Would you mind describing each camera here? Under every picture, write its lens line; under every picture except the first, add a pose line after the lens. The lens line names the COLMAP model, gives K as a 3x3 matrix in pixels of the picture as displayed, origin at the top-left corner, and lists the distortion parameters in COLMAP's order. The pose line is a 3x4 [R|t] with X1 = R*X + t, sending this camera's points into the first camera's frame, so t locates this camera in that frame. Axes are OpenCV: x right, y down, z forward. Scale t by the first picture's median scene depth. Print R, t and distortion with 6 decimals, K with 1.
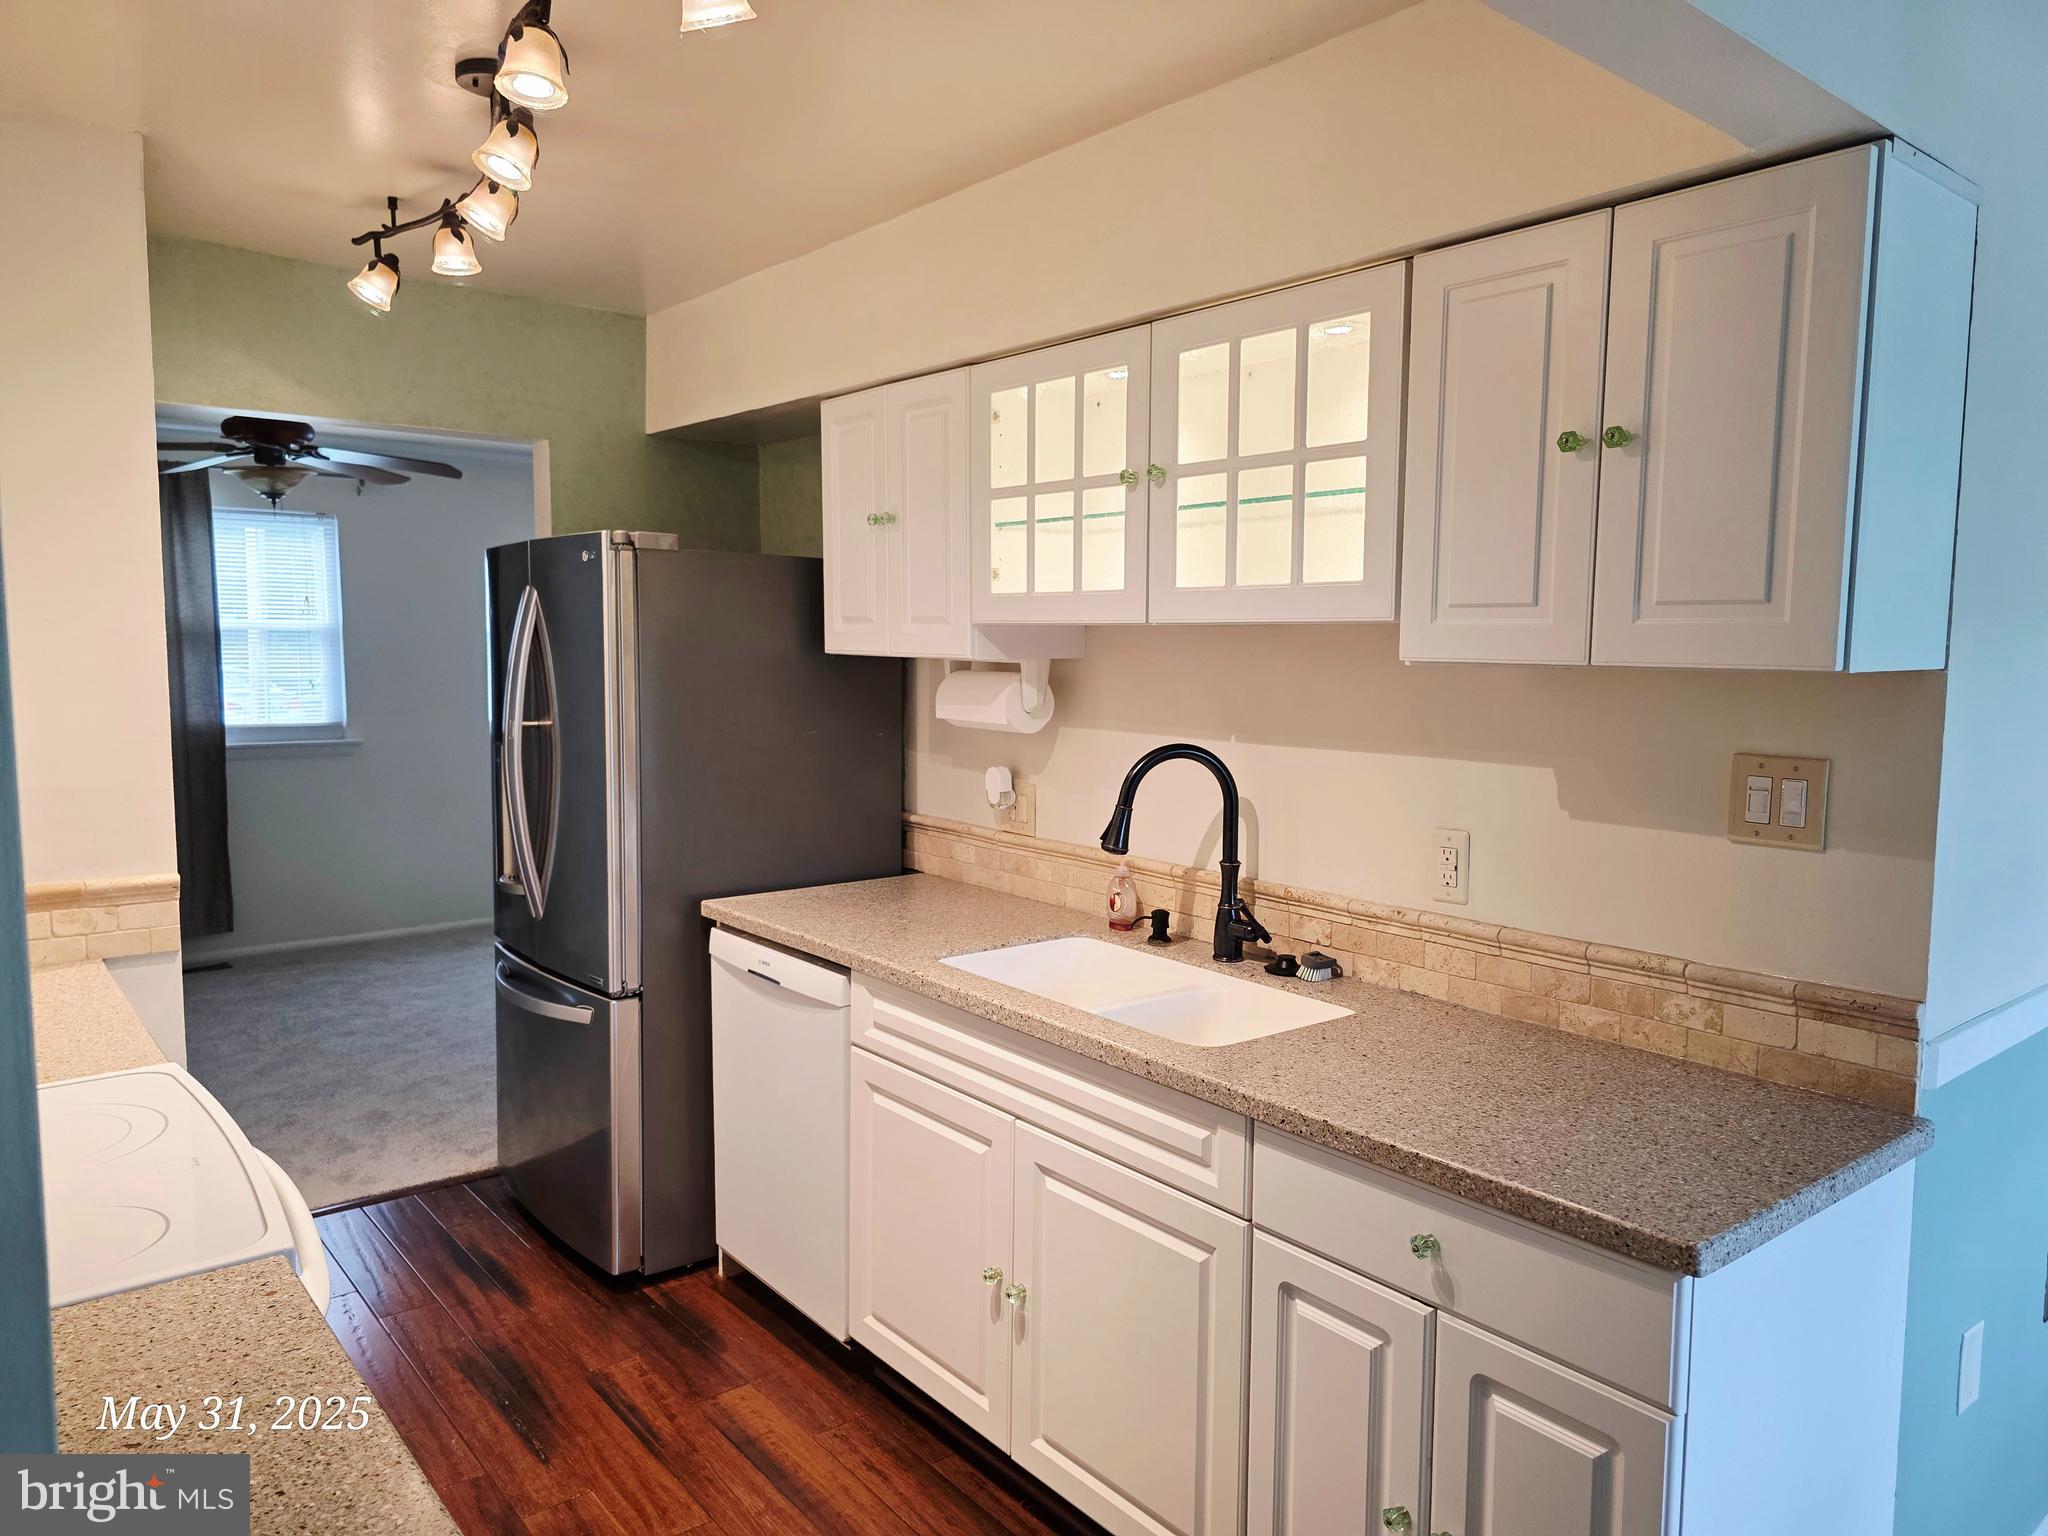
lens RADIAL K [[1374.6, 0, 1017.8], [0, 1374.6, 766.0], [0, 0, 1]] dist [0.040629, -0.028068]
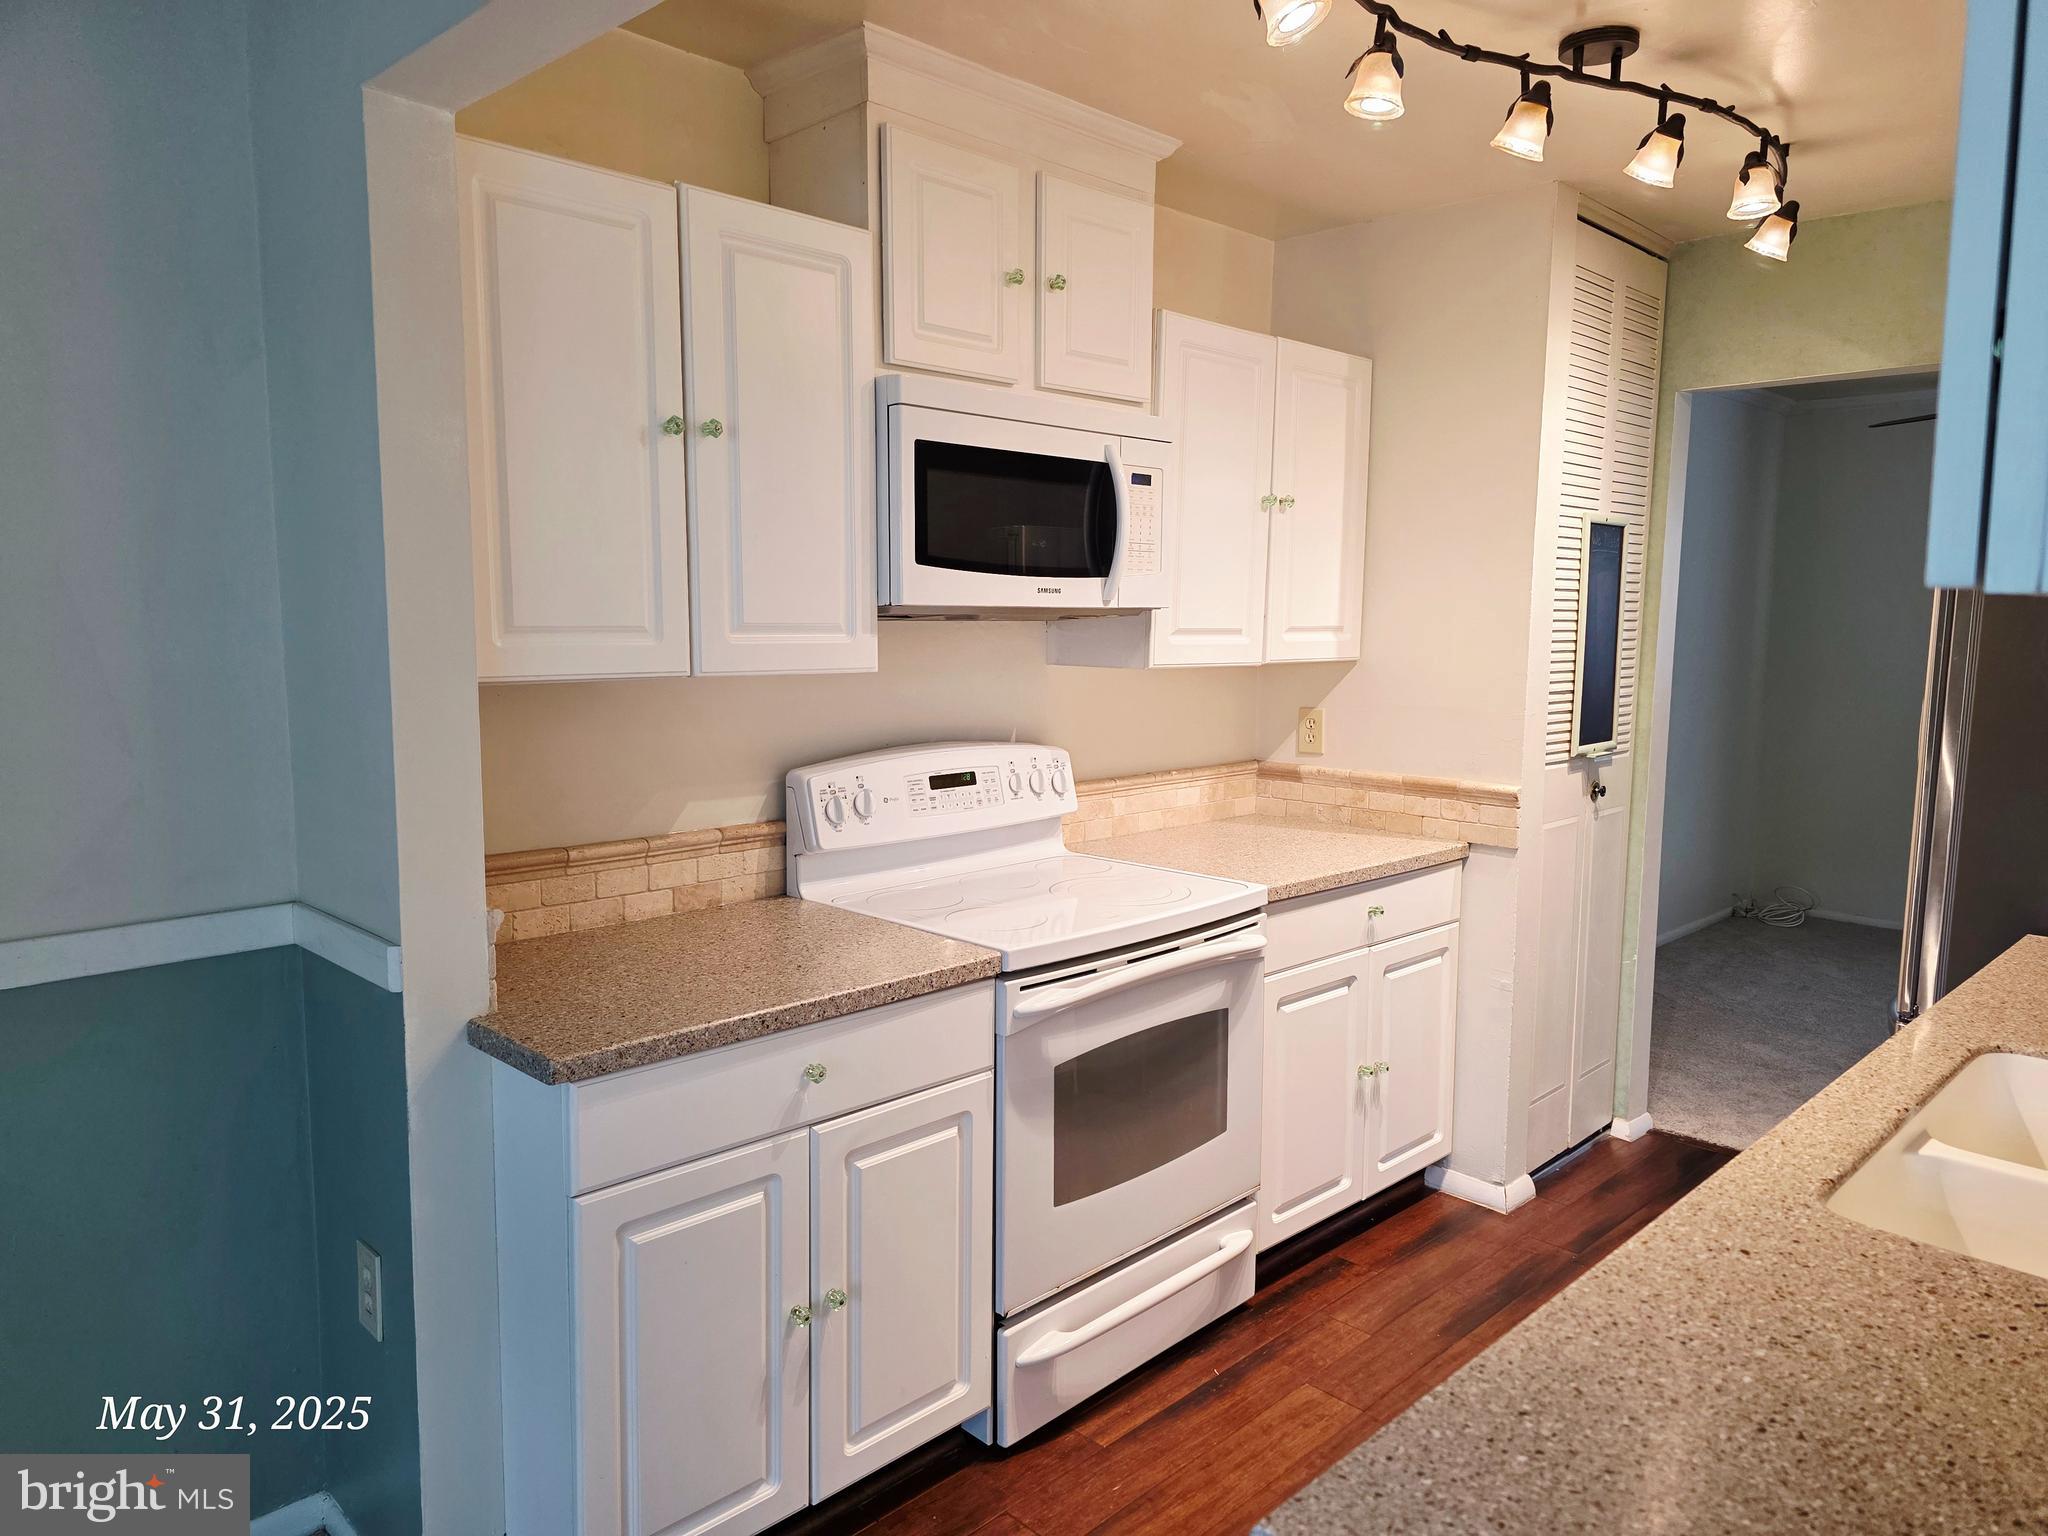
lens RADIAL K [[1374.6, 0, 1032.4], [0, 1374.6, 766.6], [0, 0, 1]] dist [0.040629, -0.028068]
pose [[0.102338, 0.108986, -0.988761, 0.572765], [-0.097582, 0.990286, 0.099054, -0.021024], [0.989952, 0.086348, 0.111979, 0.438712]]
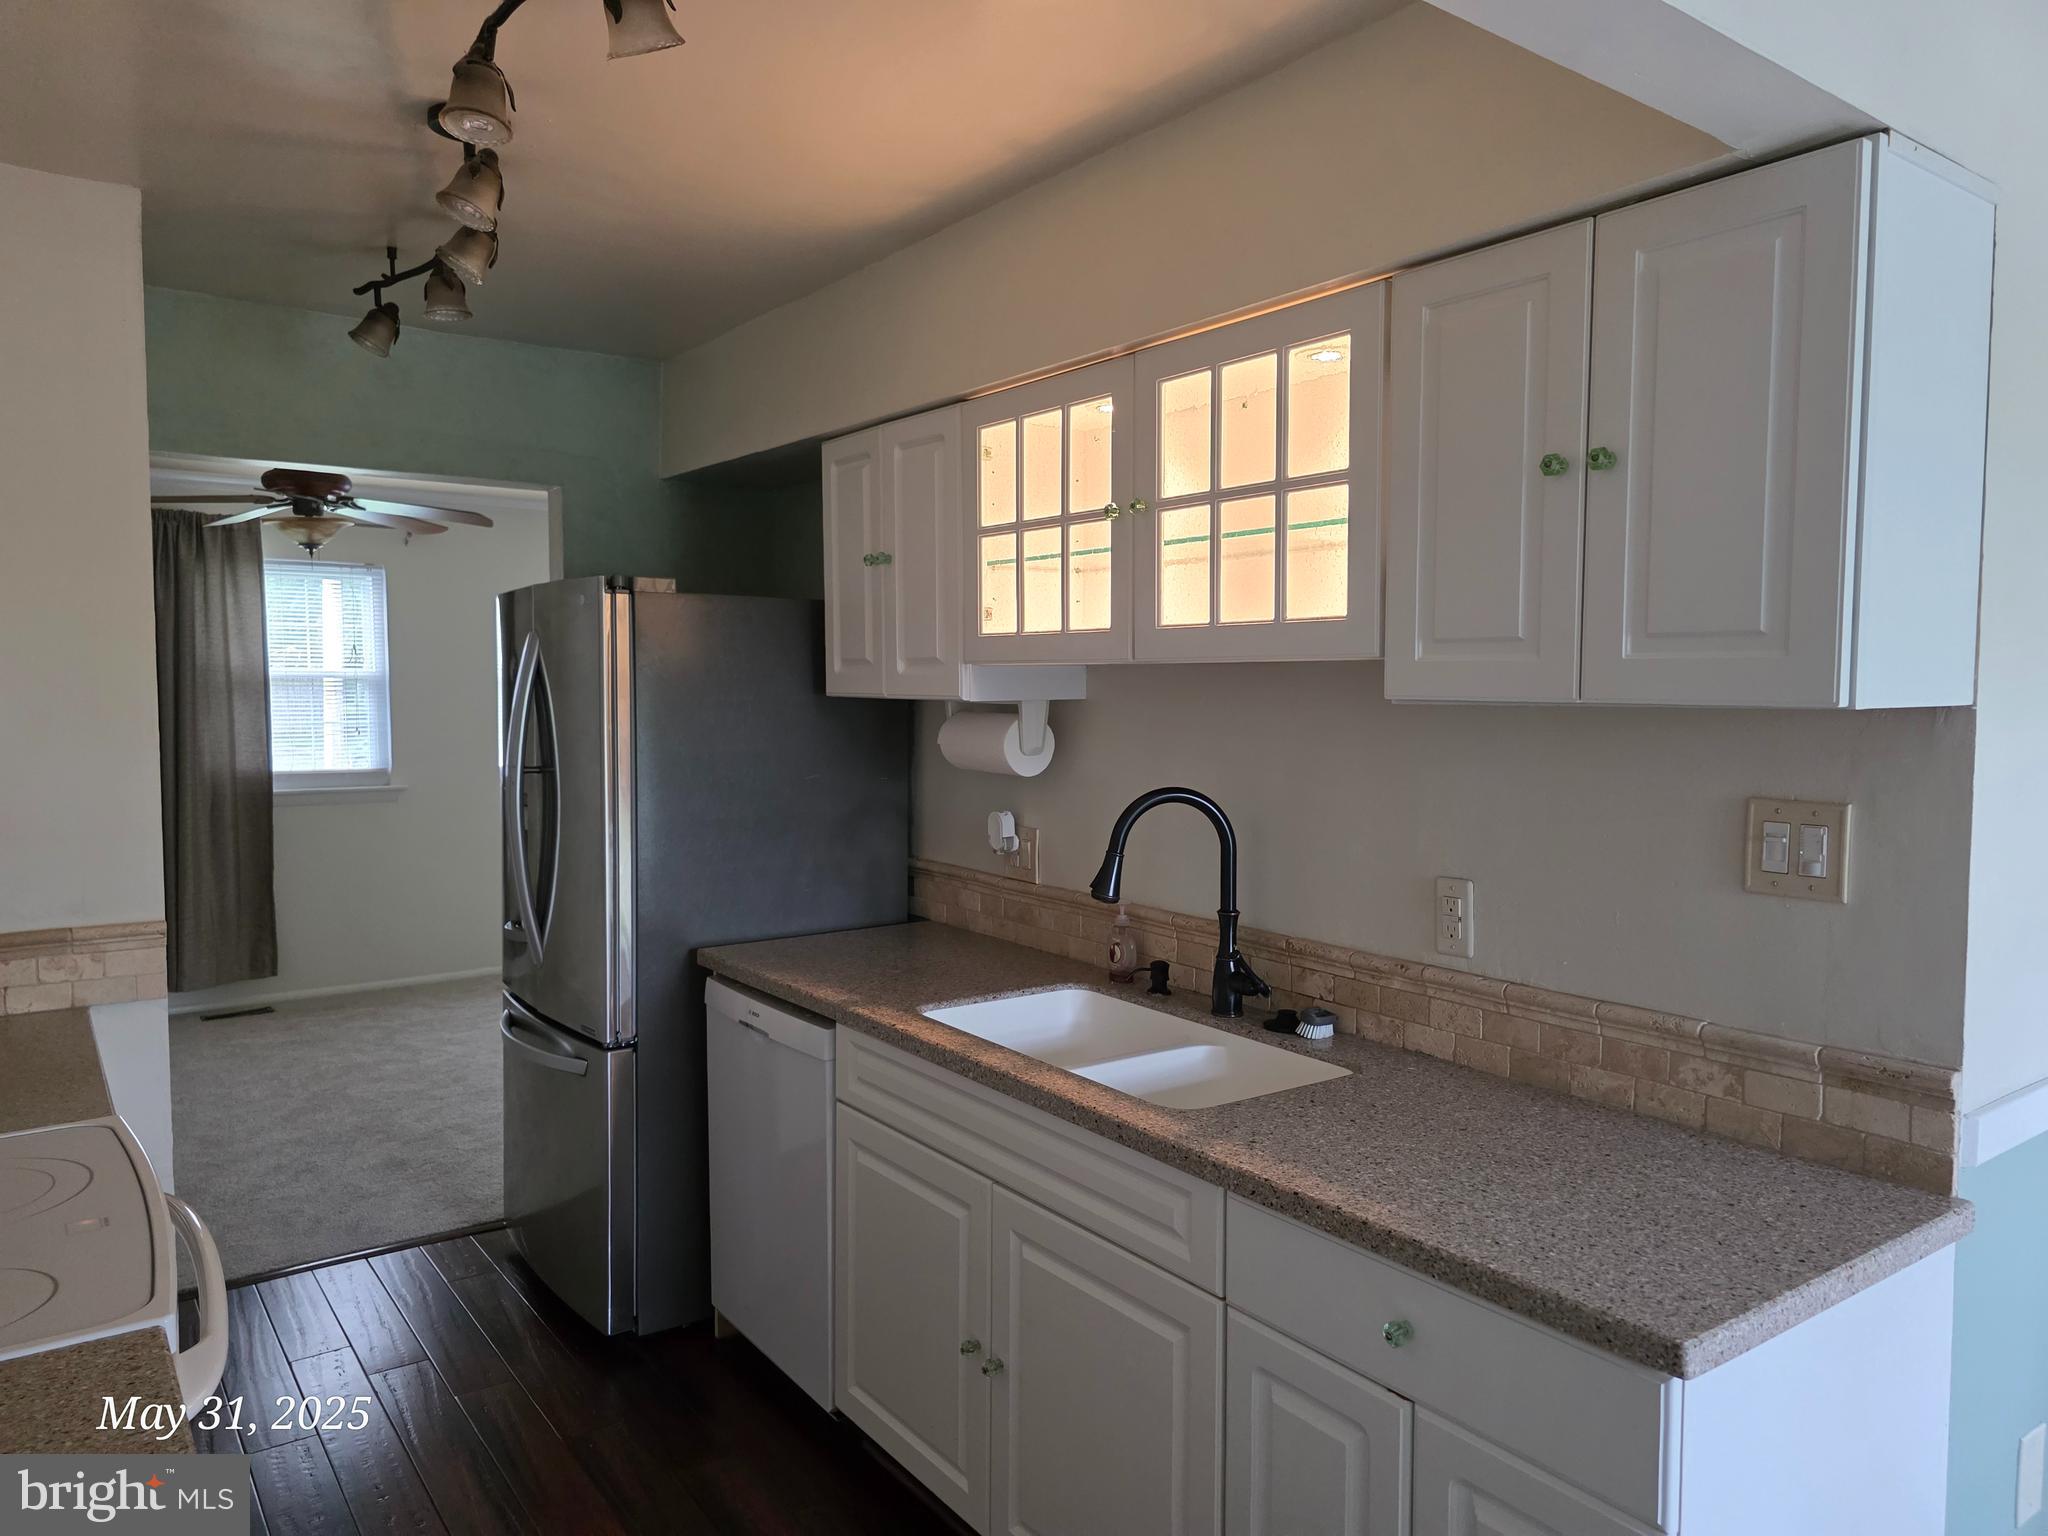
lens RADIAL K [[1374.6, 0, 1015.9], [0, 1374.6, 765.7], [0, 0, 1]] dist [0.040629, -0.028068]
pose [[0.998530, -0.002849, -0.054122, 0.059018], [0.001072, 0.999460, -0.032828, -0.000241], [0.054186, 0.032722, 0.997995, 0.035635]]
